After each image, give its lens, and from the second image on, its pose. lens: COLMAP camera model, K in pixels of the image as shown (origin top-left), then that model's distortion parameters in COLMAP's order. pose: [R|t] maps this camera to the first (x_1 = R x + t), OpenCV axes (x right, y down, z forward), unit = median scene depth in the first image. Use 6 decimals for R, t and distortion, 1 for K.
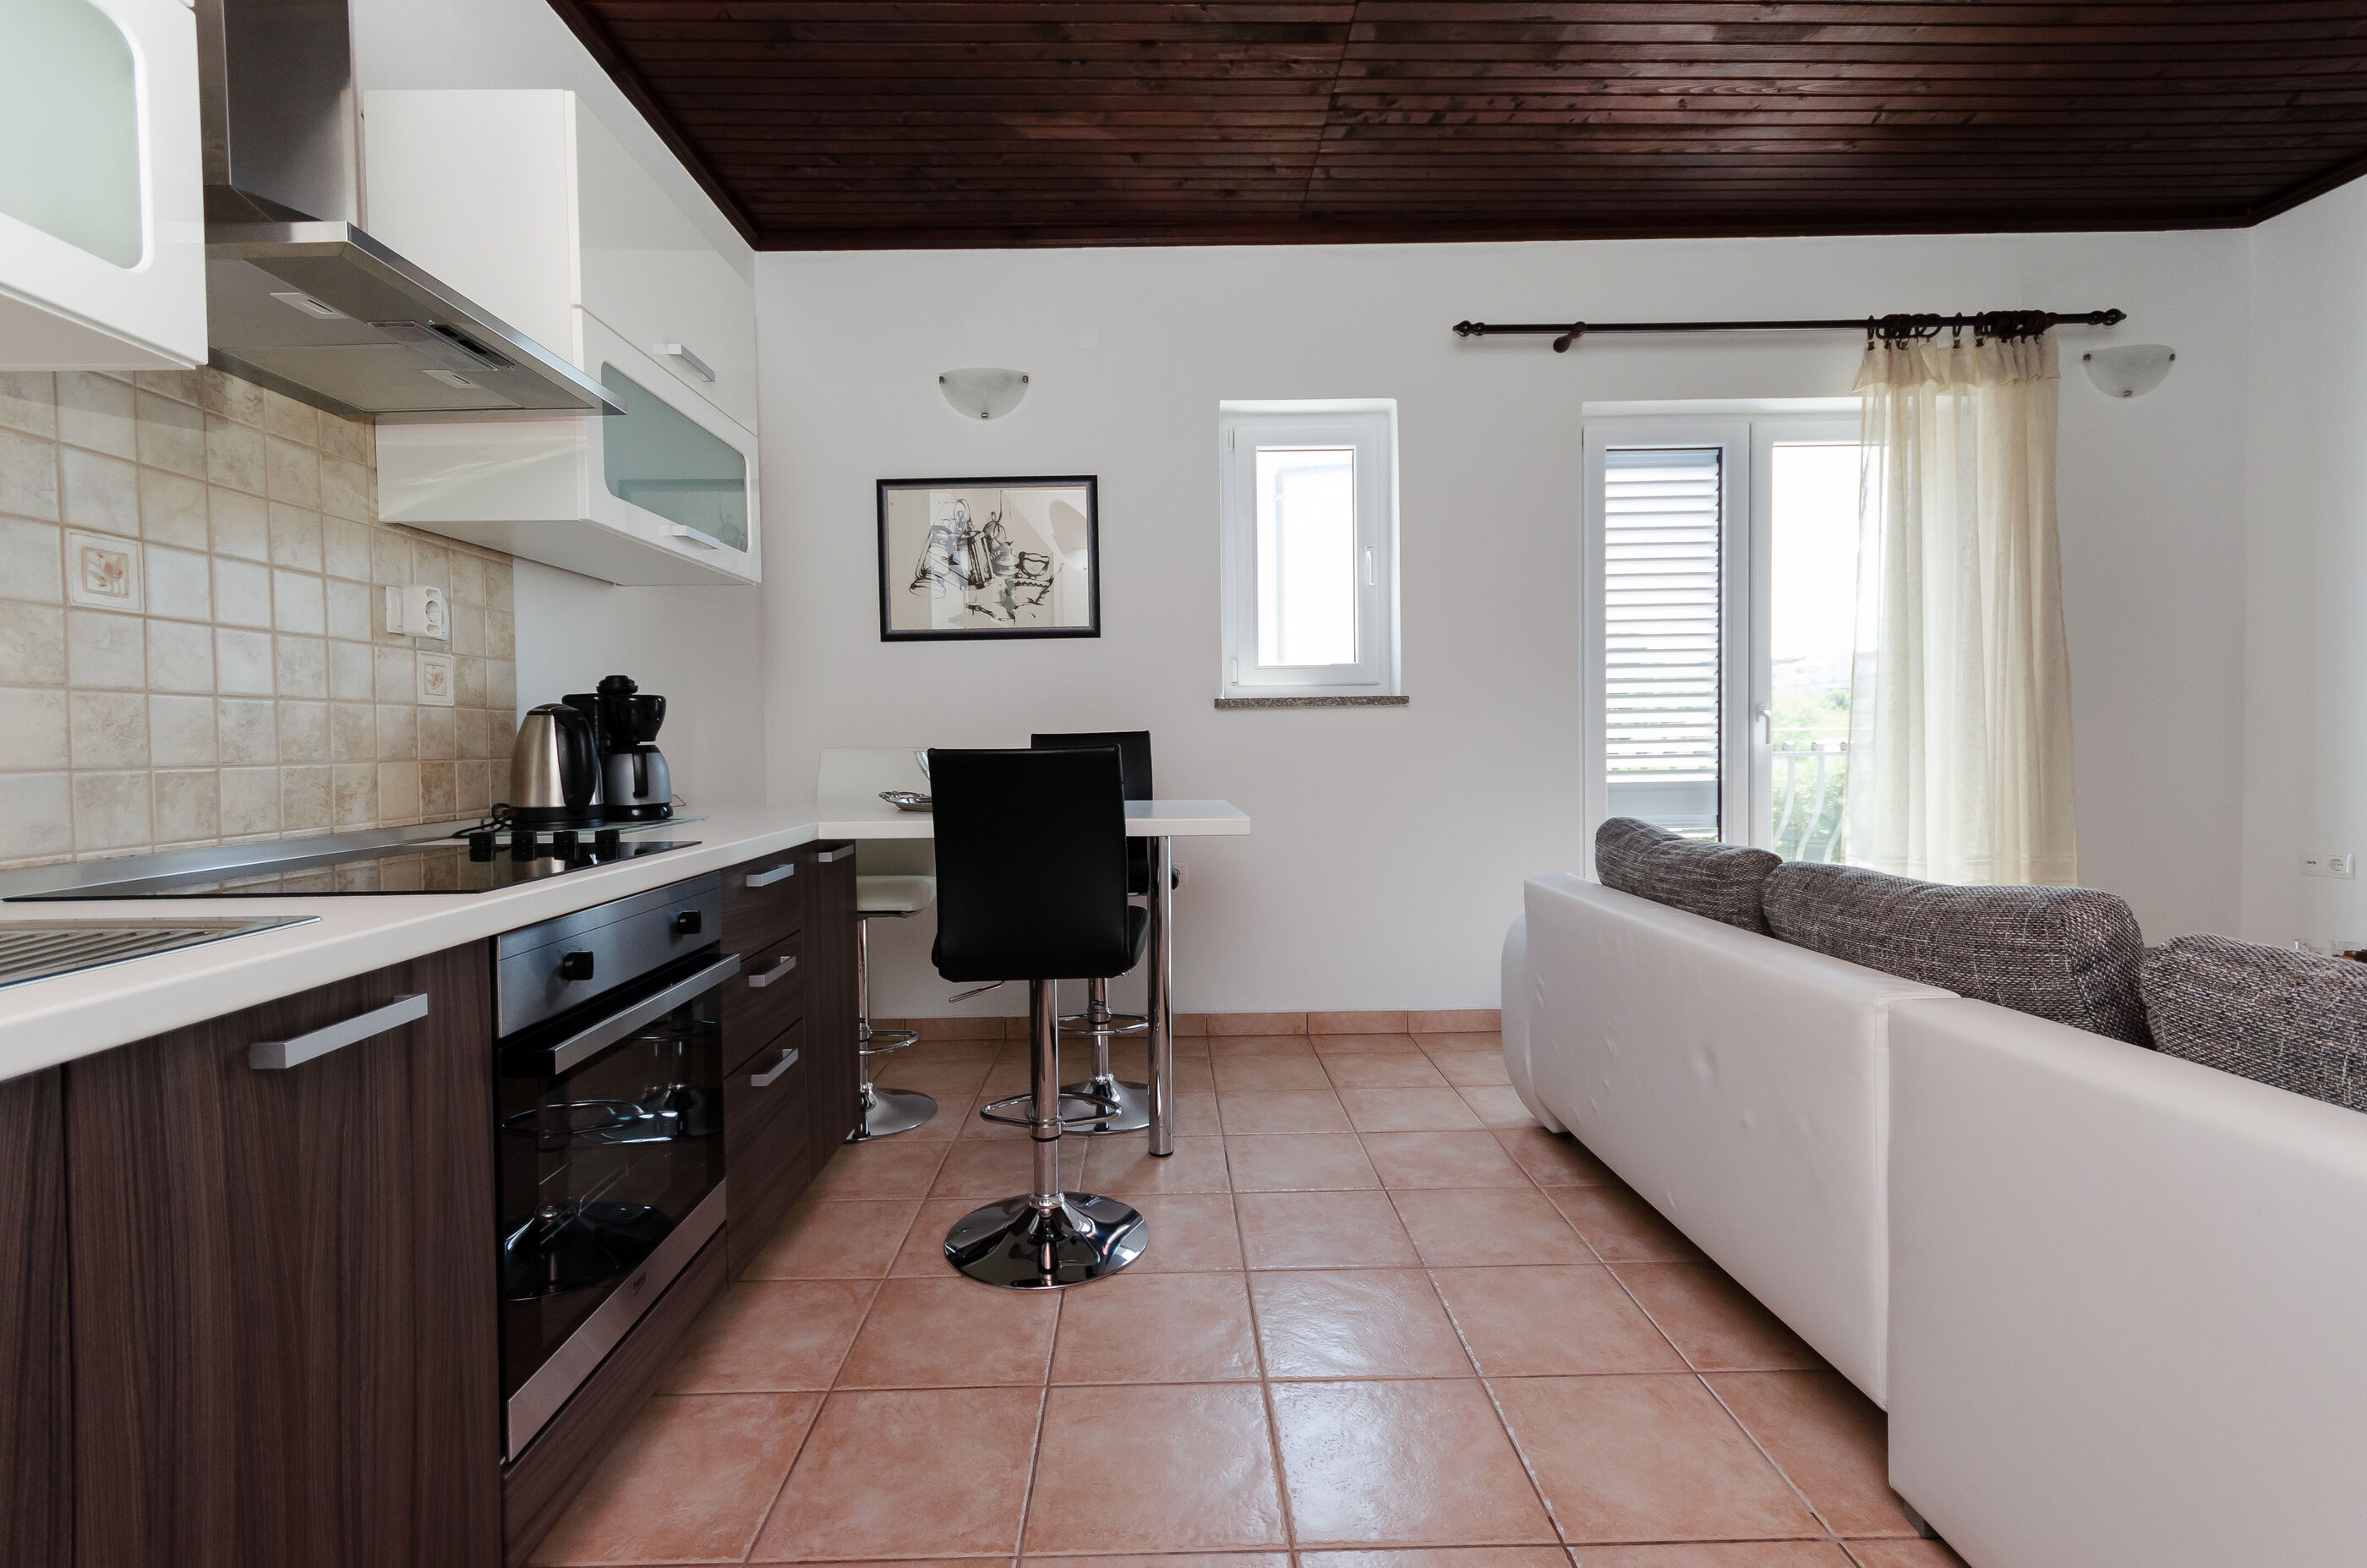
lens RADIAL K [[1048.3, 0, 1158.2], [0, 1048.3, 762.8], [0, 0, 1]] dist [0.003009, 0.000221]
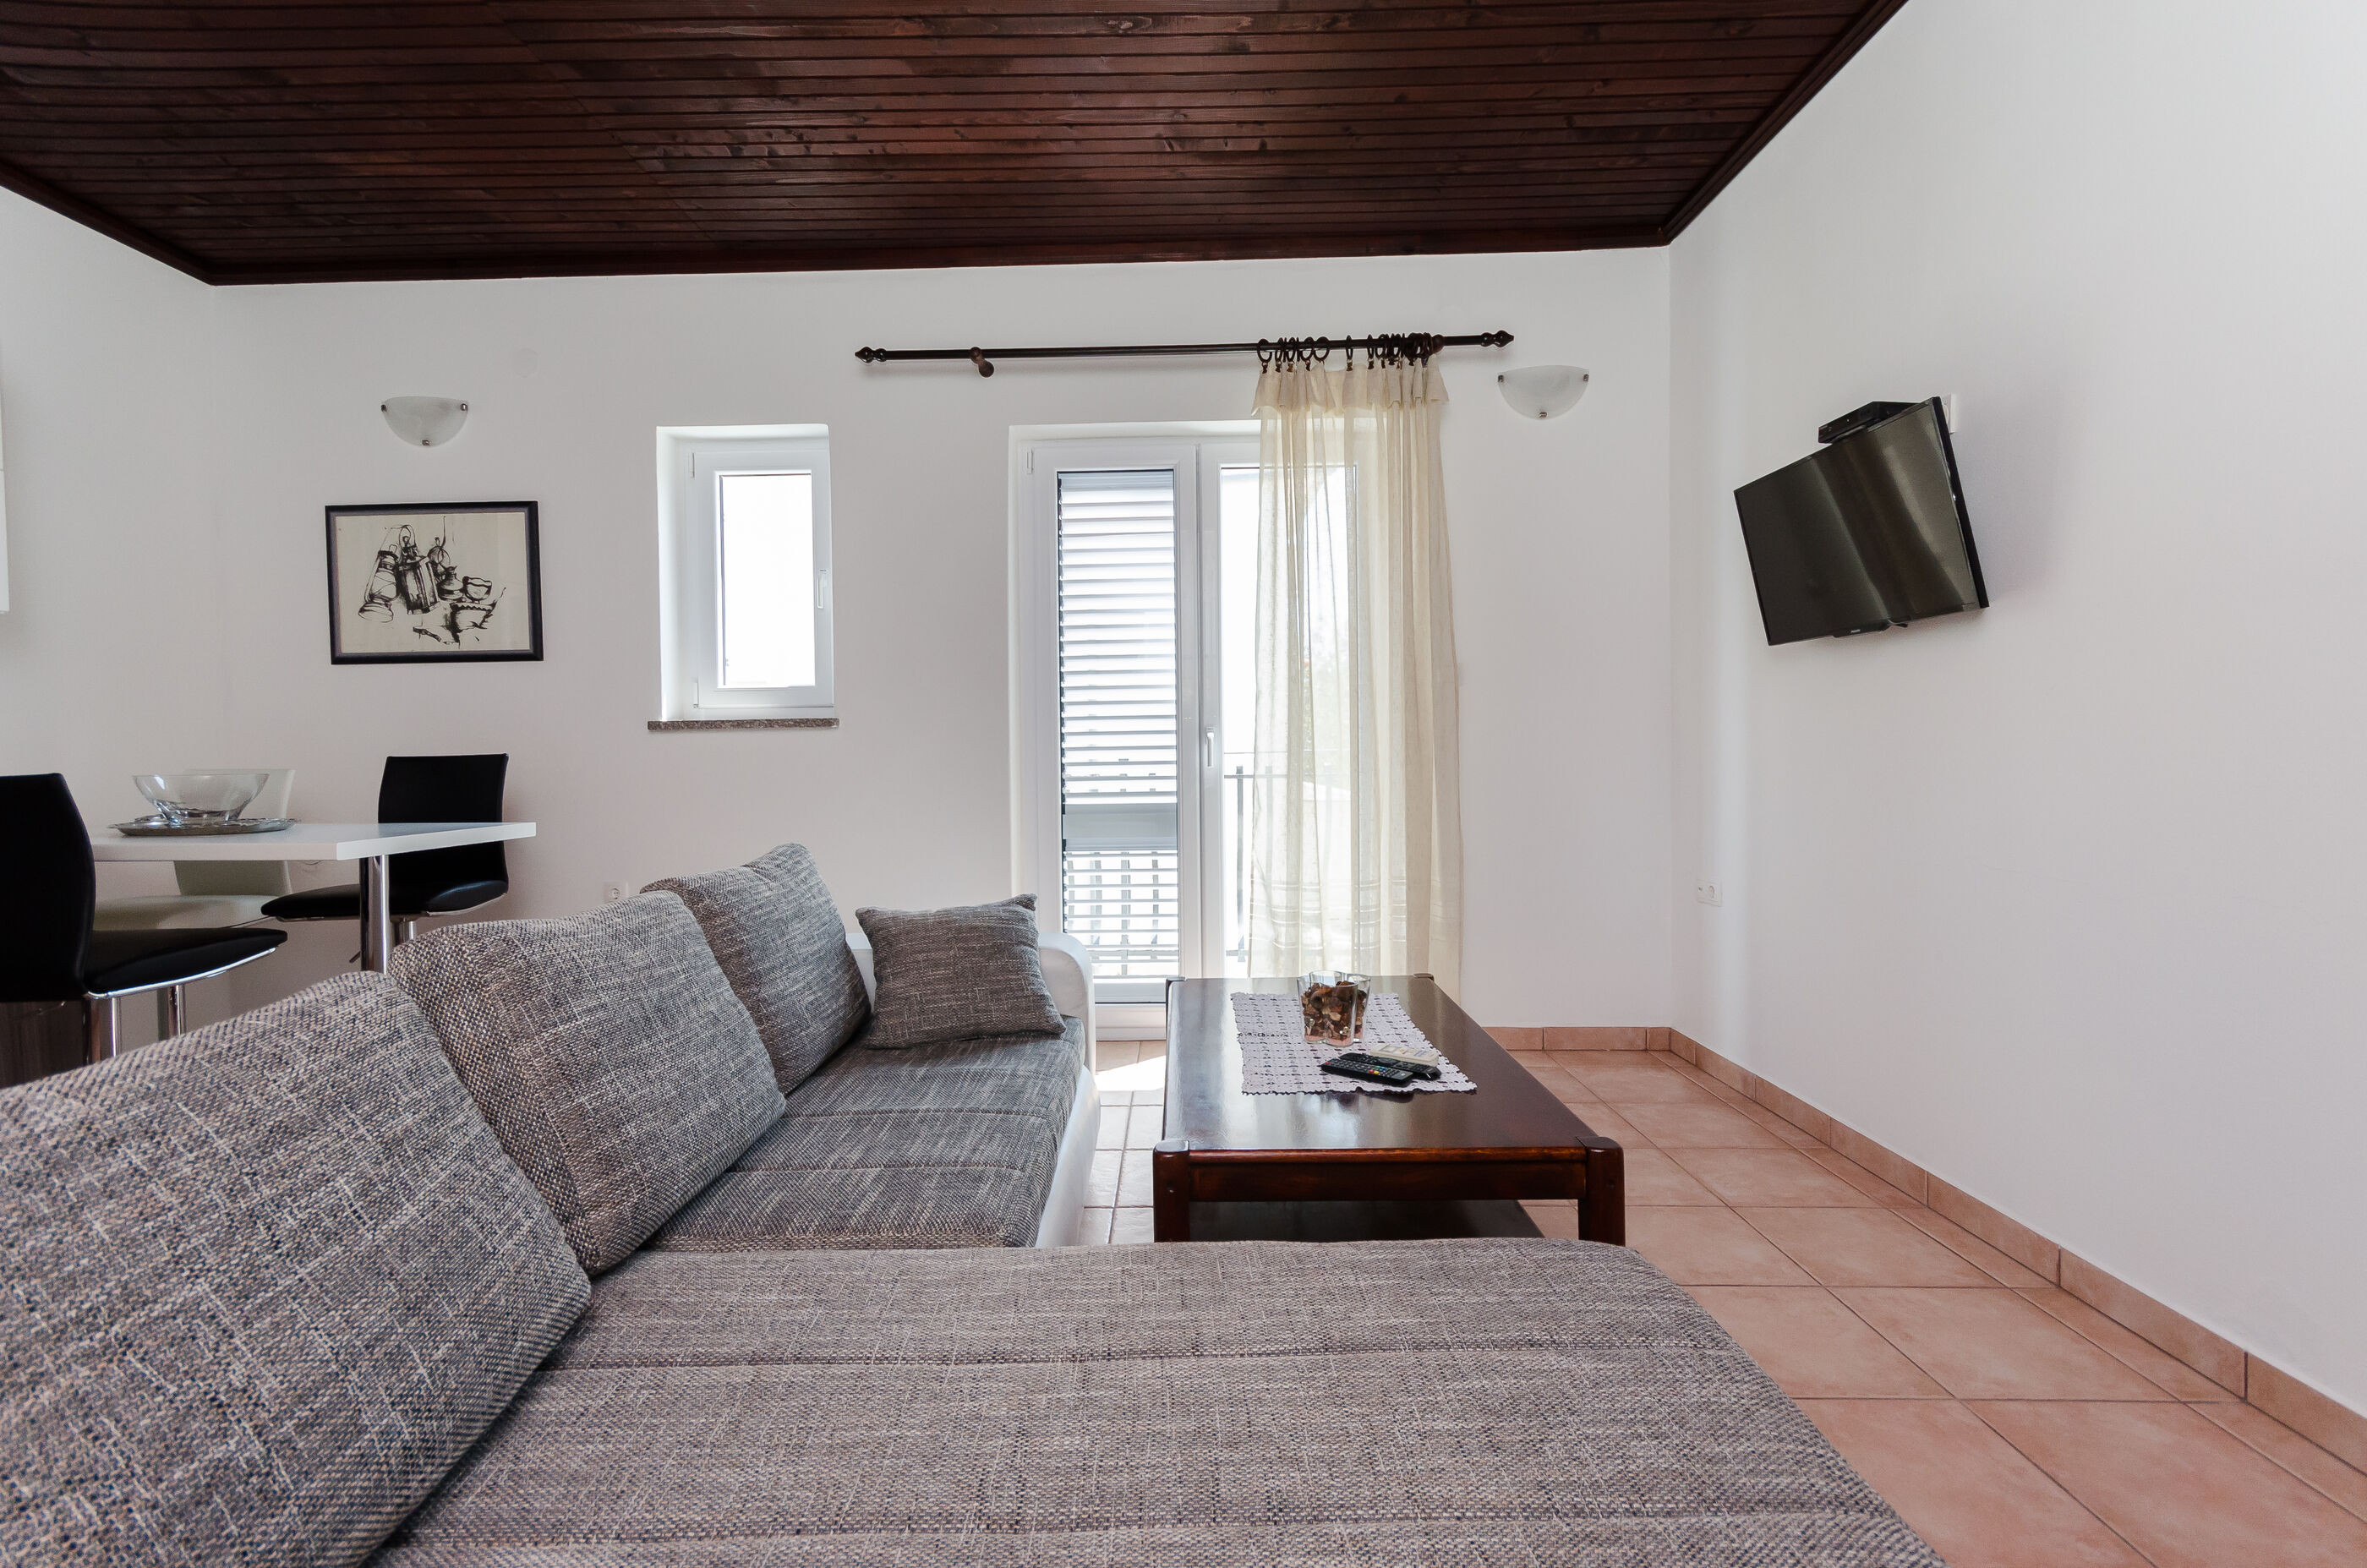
lens RADIAL K [[1050.5, 0, 1161.1], [0, 1050.5, 767.8], [0, 0, 1]] dist [0.001396, -0.000035]
pose [[0.999565, 0.002269, -0.029418, 0.615044], [-0.002487, 0.999970, -0.007359, -0.010160], [0.029400, 0.007429, 0.999540, 0.001300]]
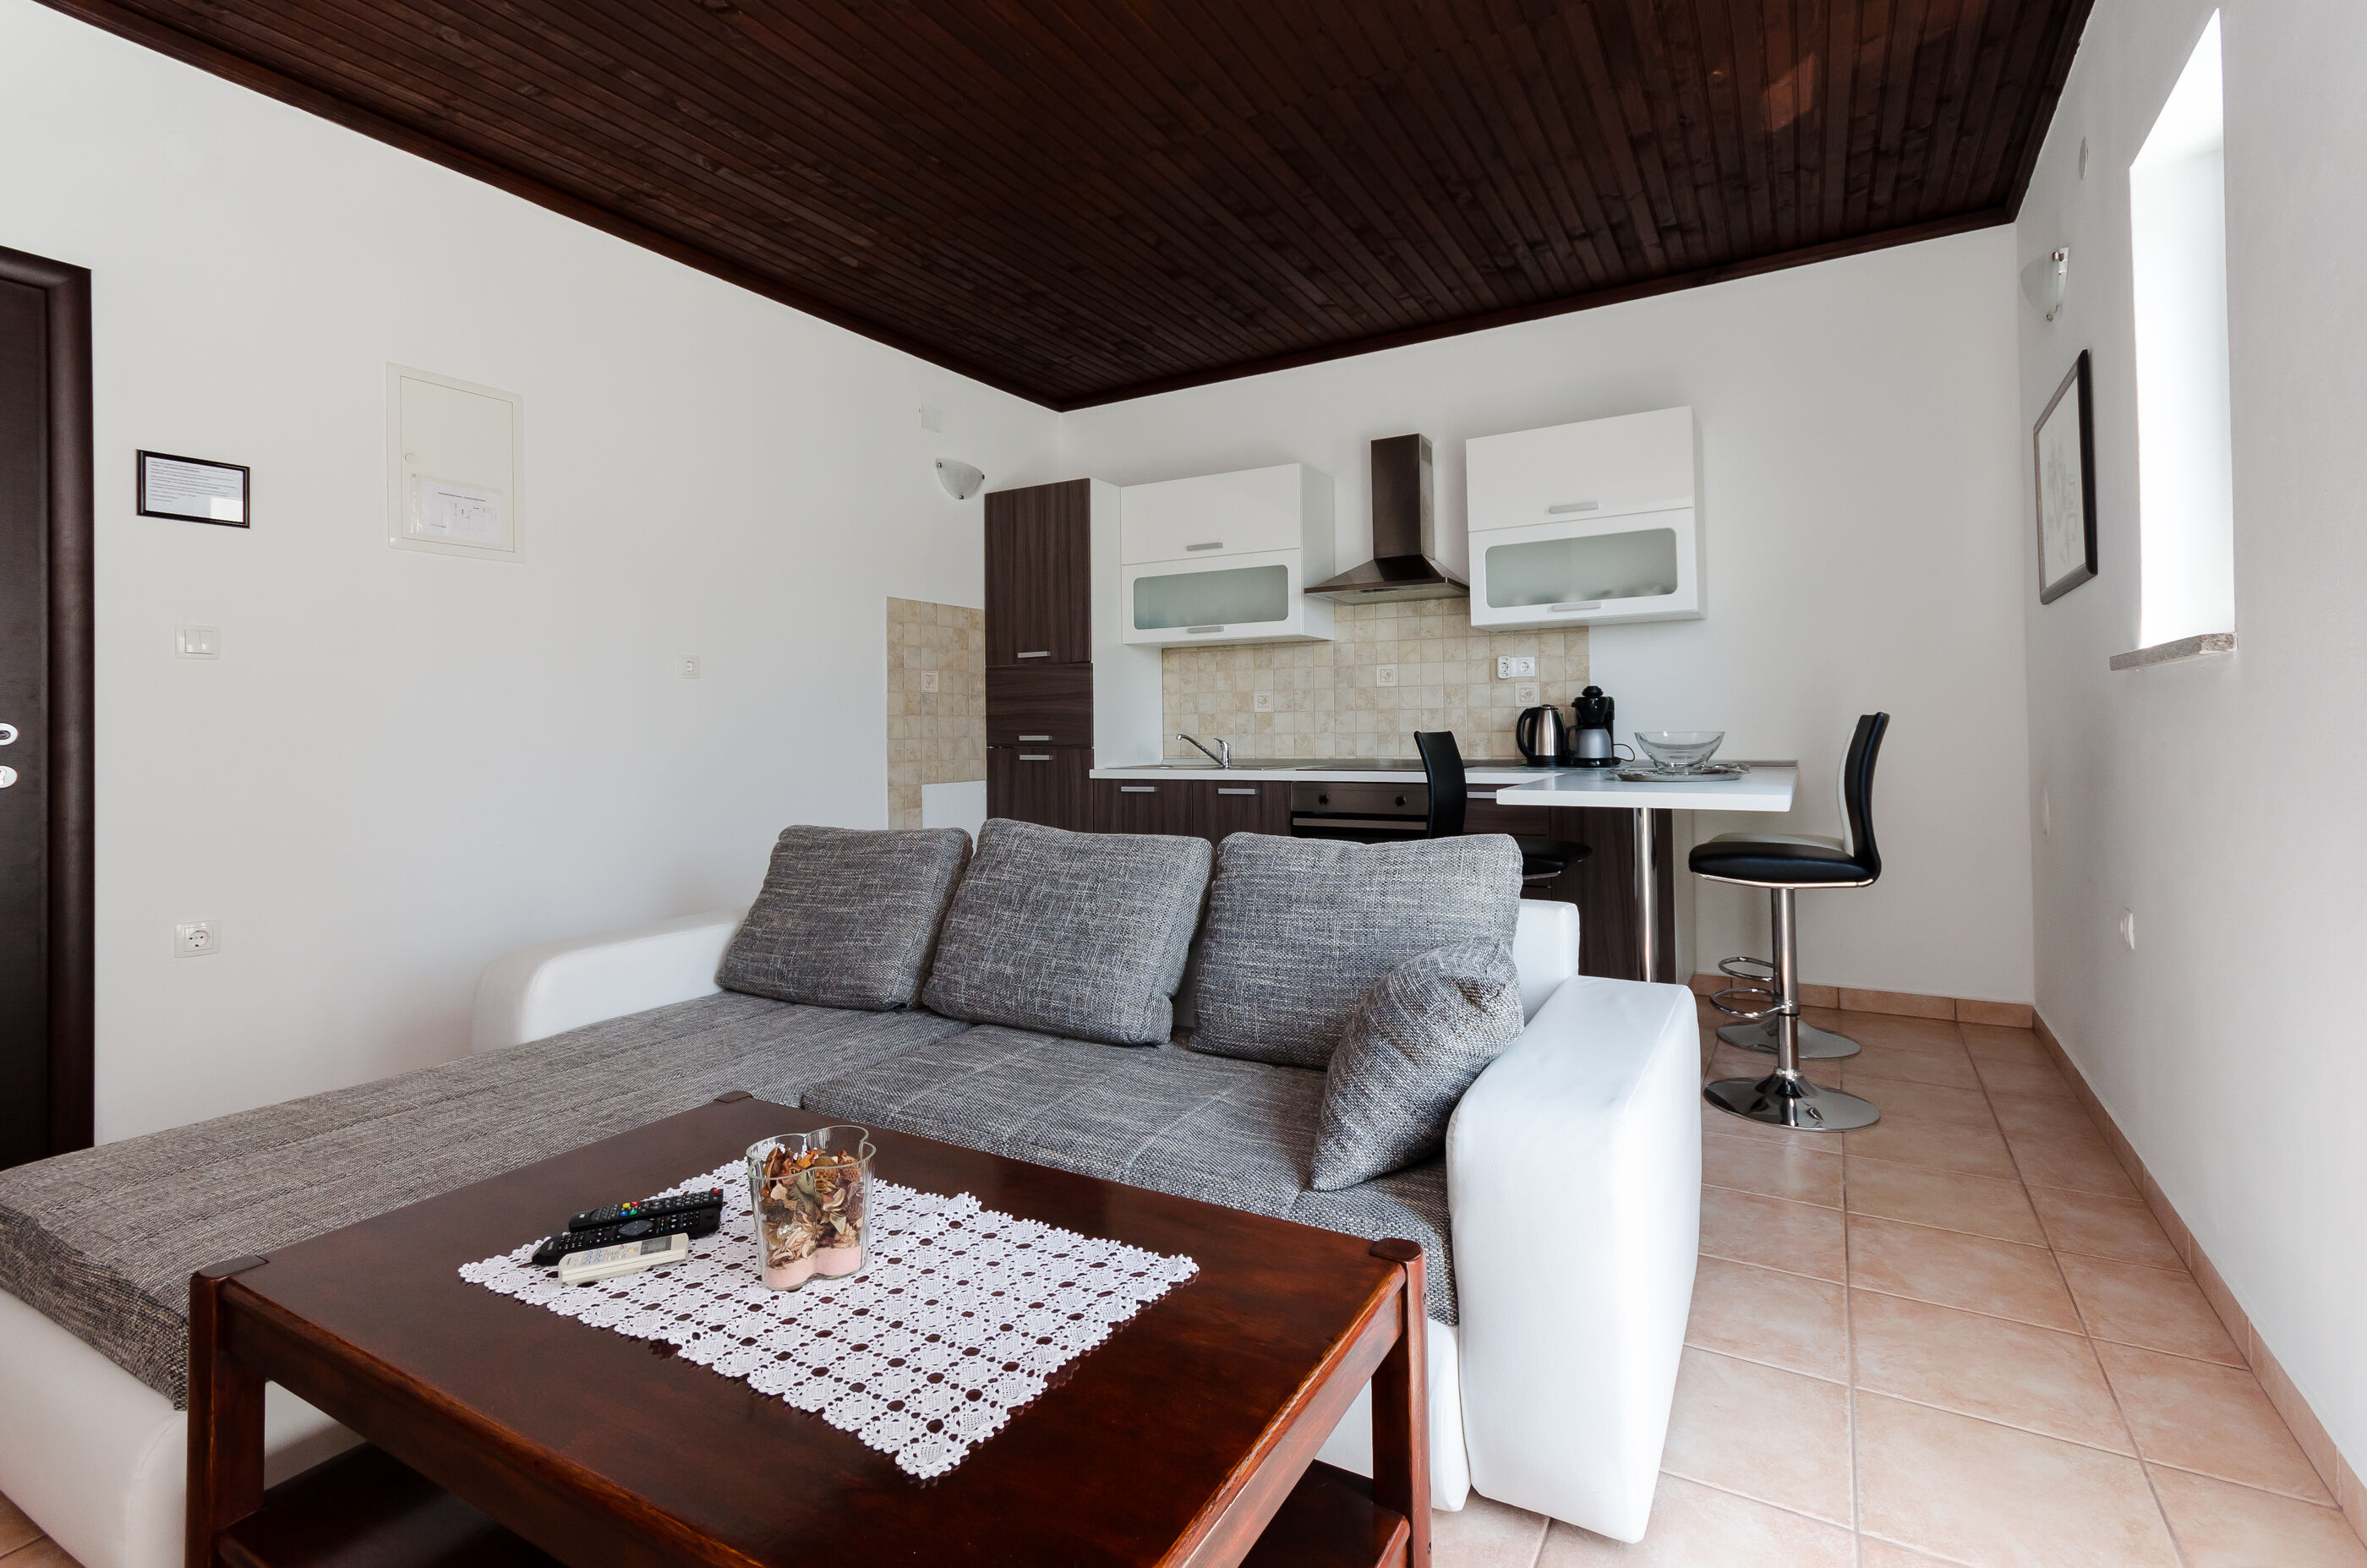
lens RADIAL K [[1069.5, 0, 1218.2], [0, 1069.5, 717.8], [0, 0, 1]] dist [-0.000190, 0.000027]
pose [[-0.492986, 0.012068, -0.869953, 0.933538], [0.001477, 0.999914, 0.013033, -0.035981], [0.870036, 0.005140, -0.492962, 0.904817]]
